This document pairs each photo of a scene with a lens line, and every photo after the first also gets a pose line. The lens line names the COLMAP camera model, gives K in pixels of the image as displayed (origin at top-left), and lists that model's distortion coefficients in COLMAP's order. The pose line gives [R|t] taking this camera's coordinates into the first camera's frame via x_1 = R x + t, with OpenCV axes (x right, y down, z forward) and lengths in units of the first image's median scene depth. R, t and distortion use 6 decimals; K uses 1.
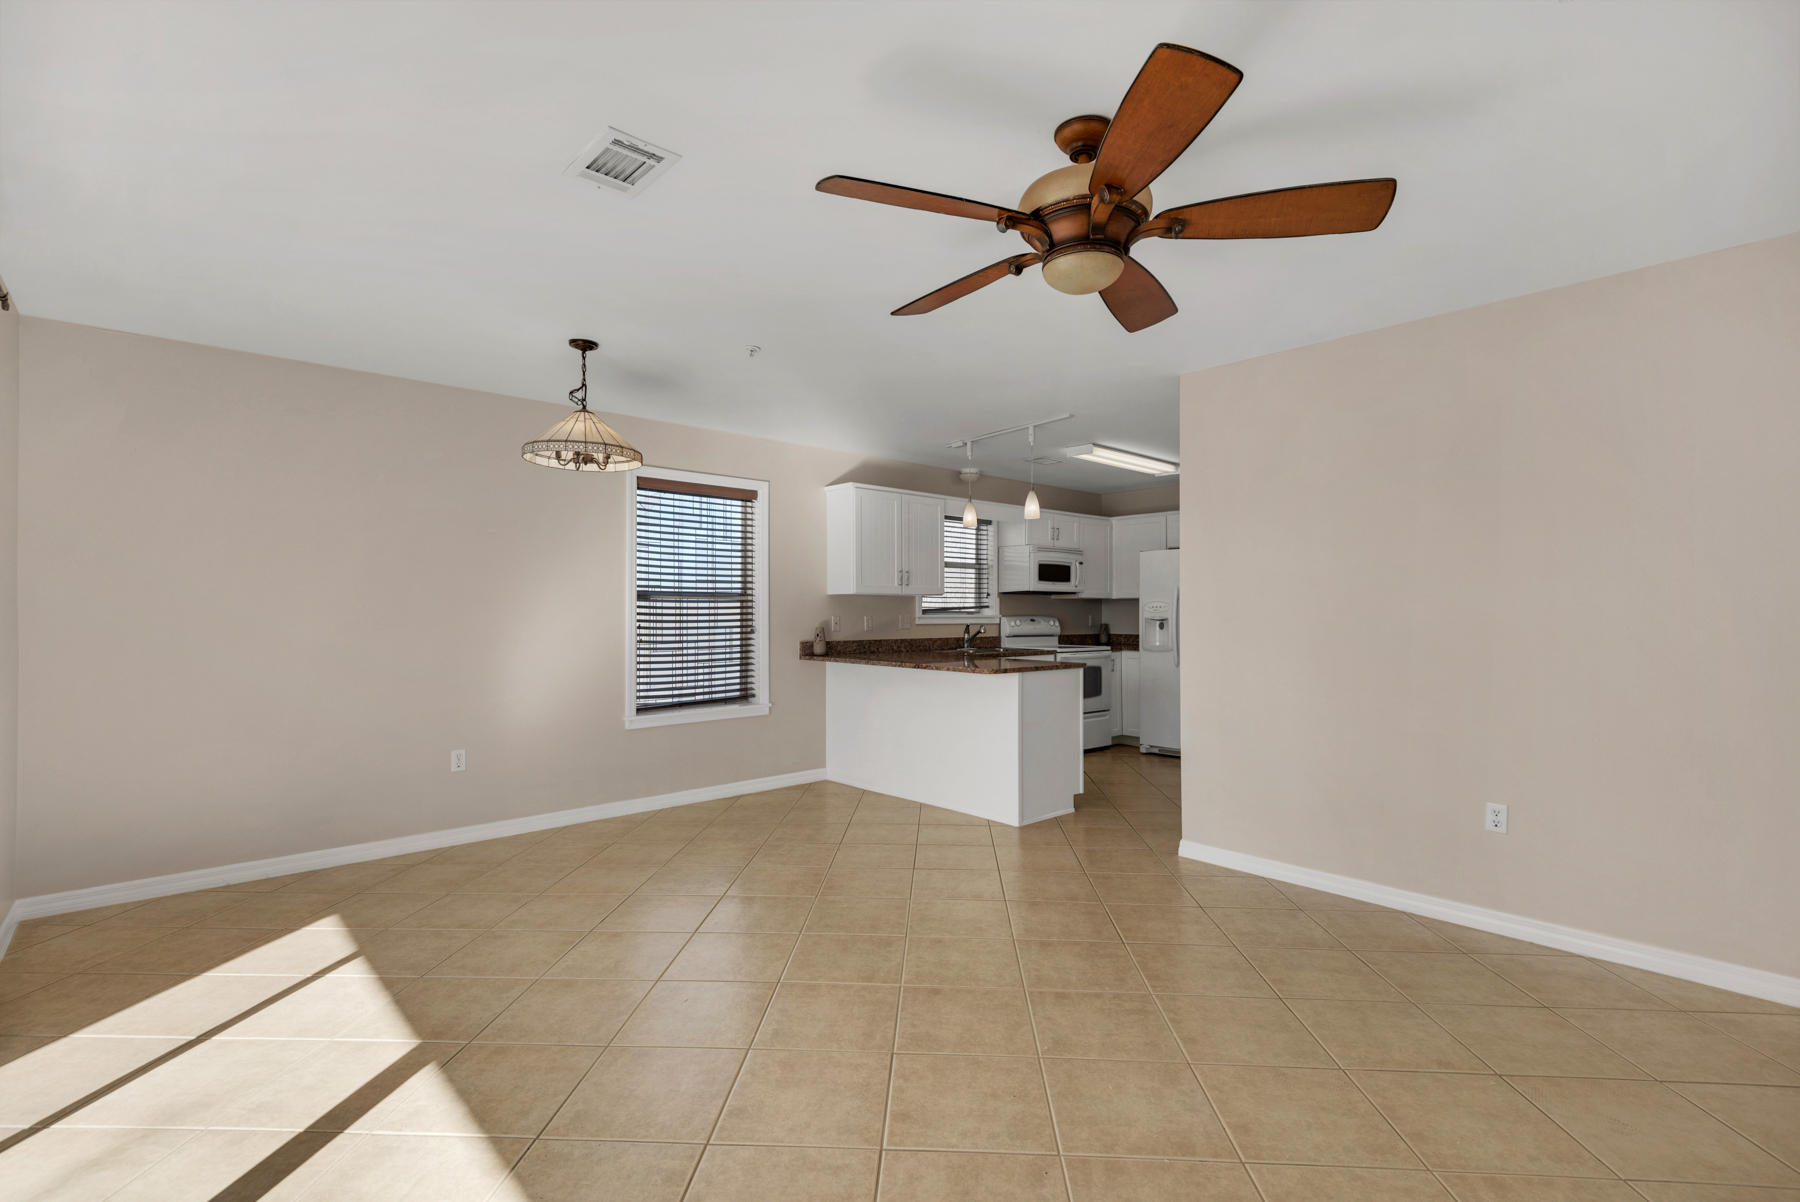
lens RADIAL K [[819.2, 0, 901.9], [0, 819.2, 600.5], [0, 0, 1]] dist [0.034381, -0.016531]
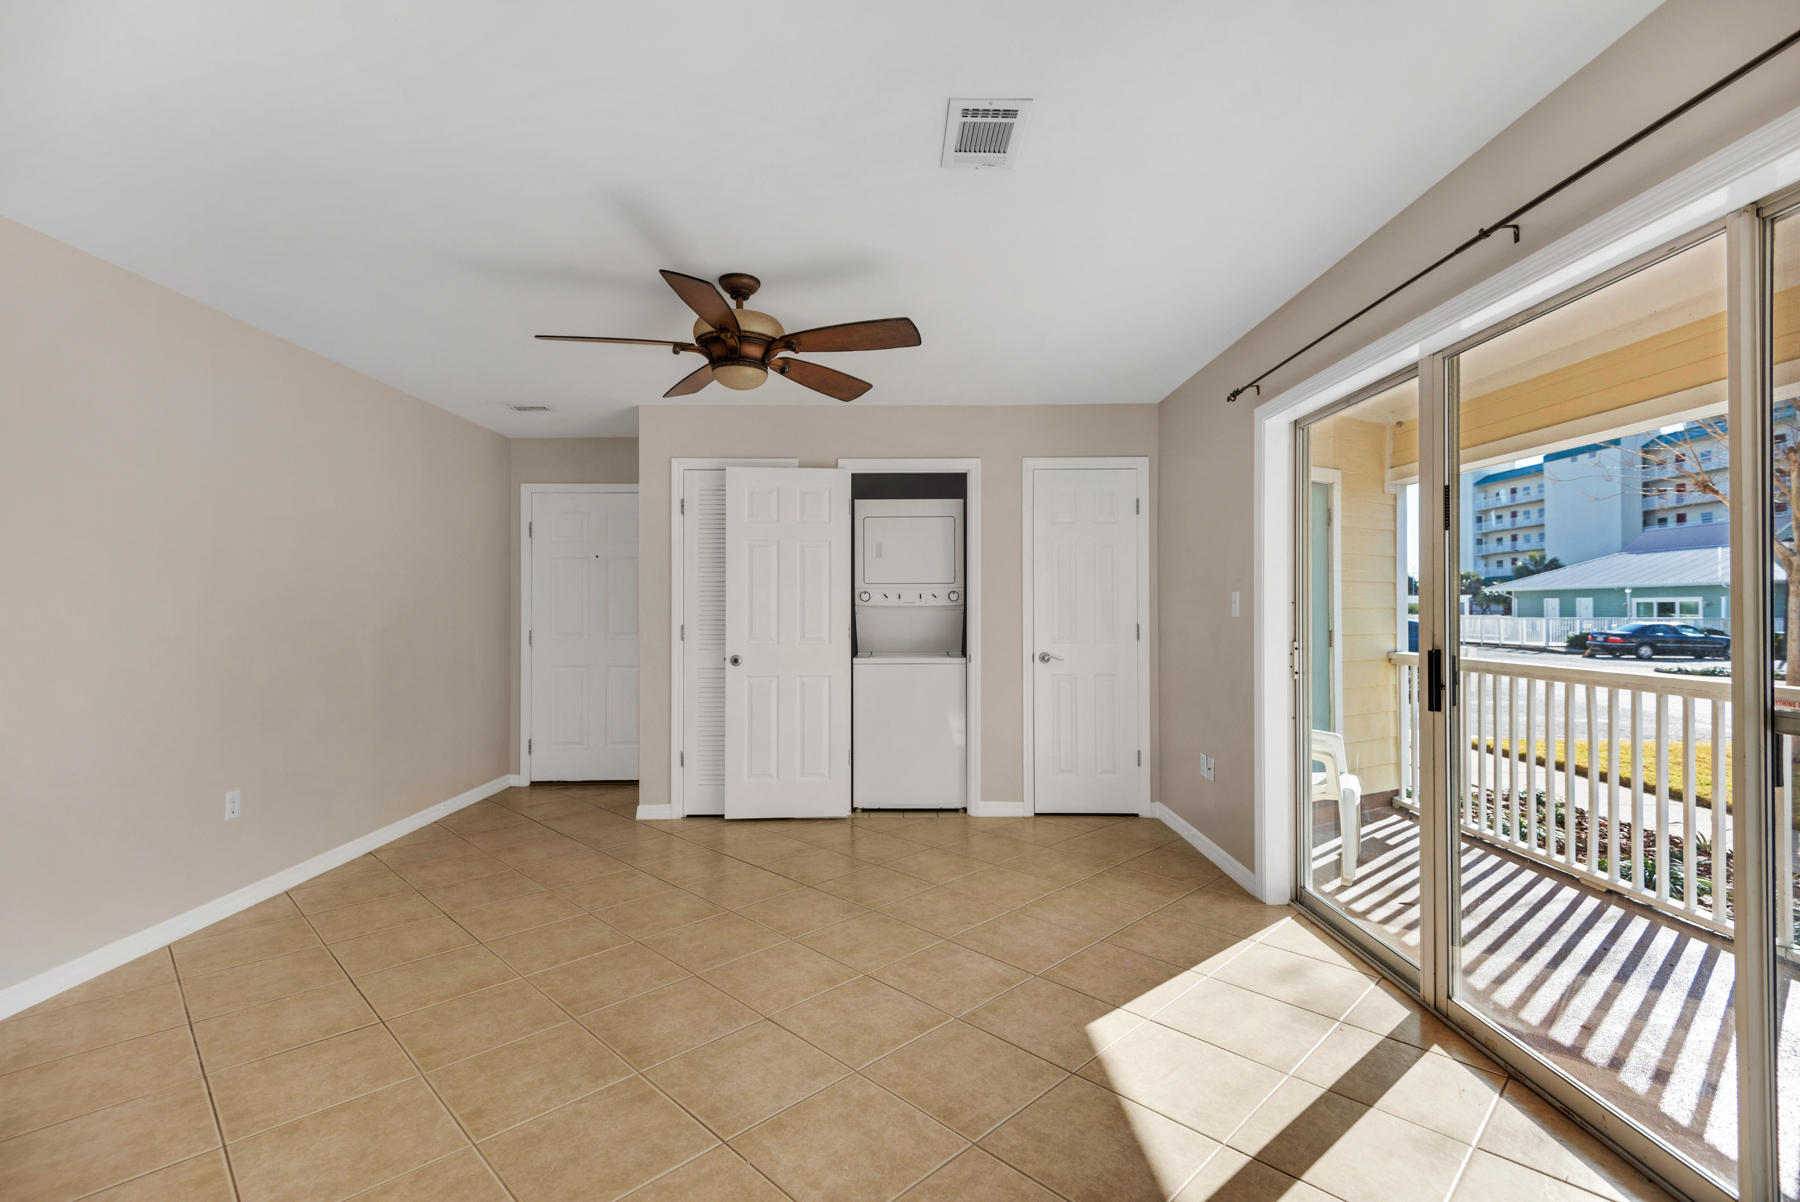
lens RADIAL K [[816.4, 0, 897.1], [0, 816.4, 603.8], [0, 0, 1]] dist [0.029863, -0.016879]
pose [[-0.738816, 0.007033, 0.673870, -0.341487], [-0.005601, 0.999847, -0.016576, 0.010337], [-0.673884, -0.016021, -0.738664, 0.668321]]
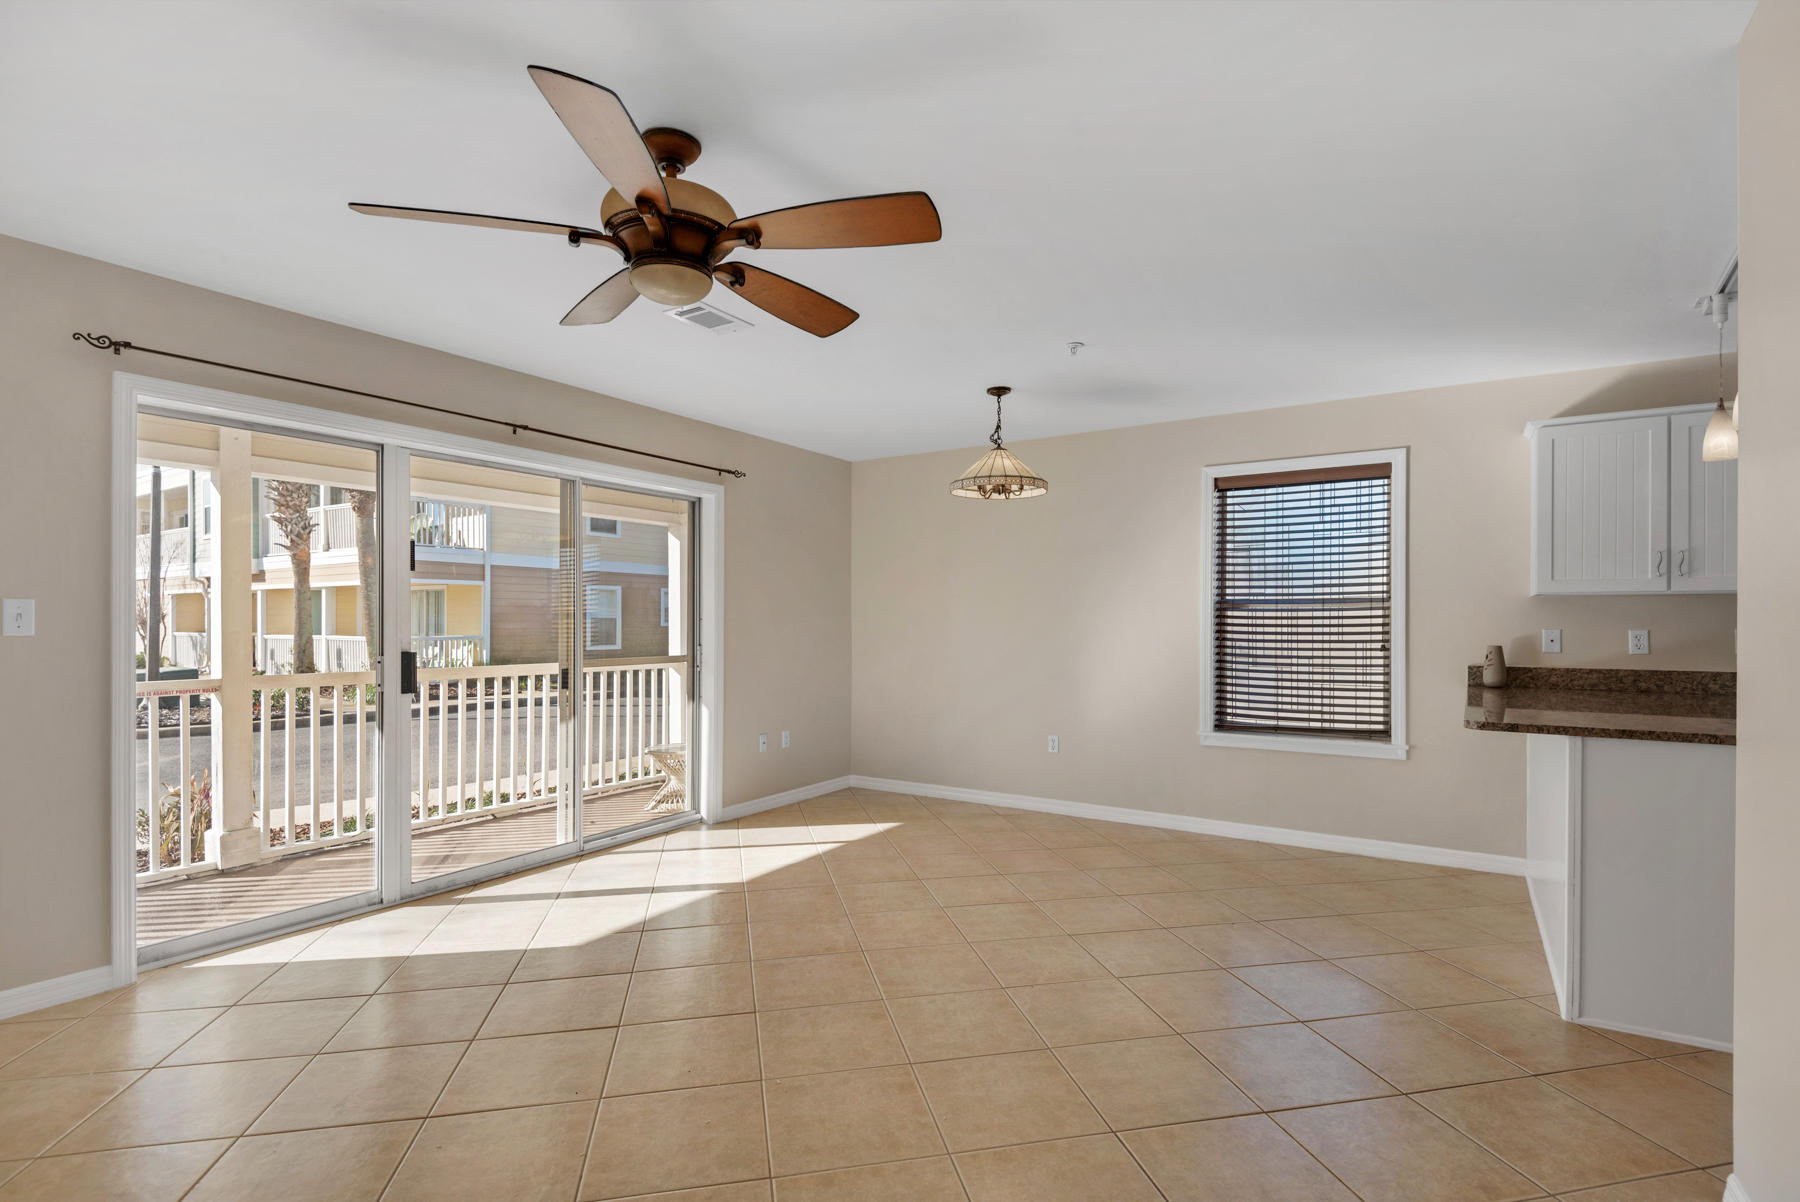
lens RADIAL K [[852.1, 0, 900.9], [0, 852.1, 613.0], [0, 0, 1]] dist [0.043438, -0.032209]
pose [[0.256591, -0.008923, -0.966479, 0.469756], [0.011938, 0.999910, -0.006062, 0.004441], [0.966446, -0.009983, 0.256675, 0.355211]]
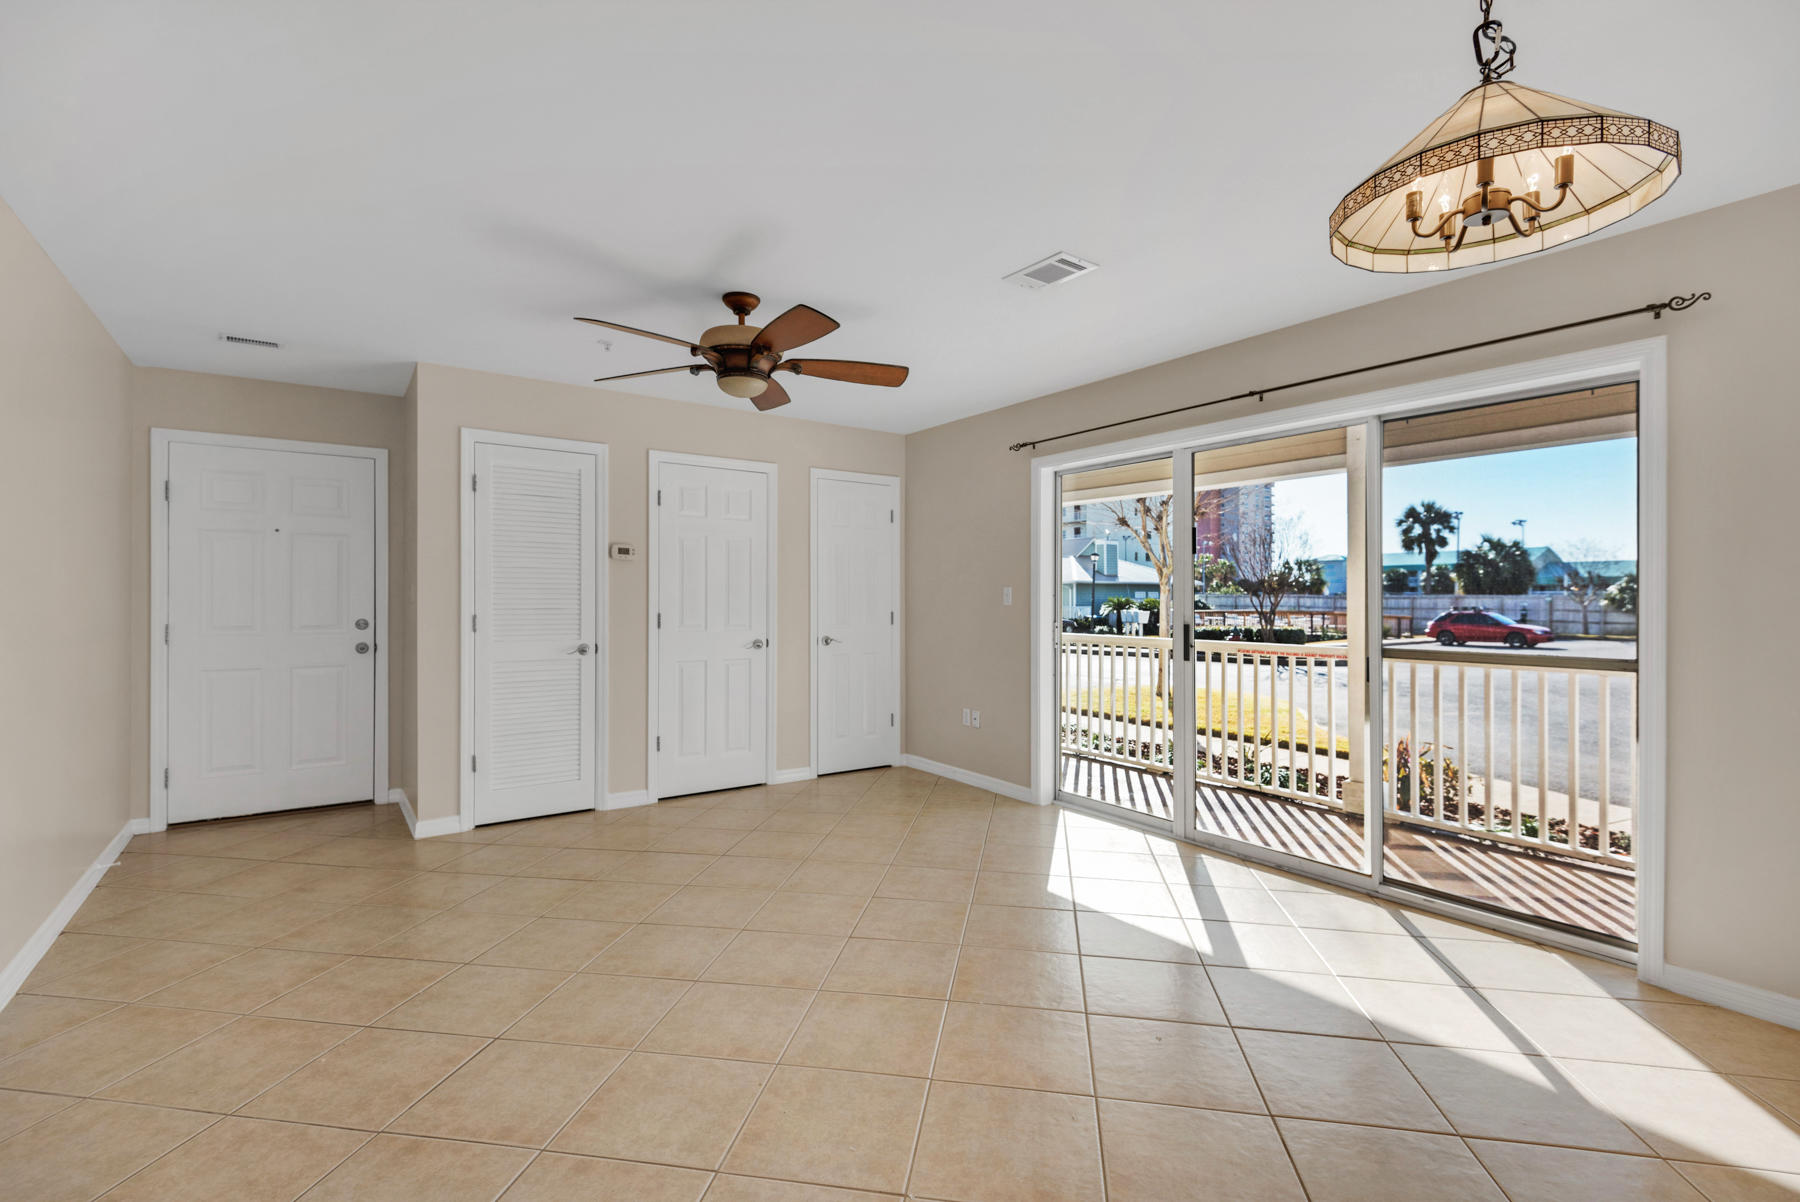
lens RADIAL K [[819.2, 0, 901.9], [0, 819.2, 600.5], [0, 0, 1]] dist [0.034381, -0.016531]
pose [[-0.992654, -0.002867, 0.120958, -0.097683], [-0.004127, 0.999940, -0.010165, 0.012295], [-0.120921, -0.010590, -0.992606, 0.906049]]
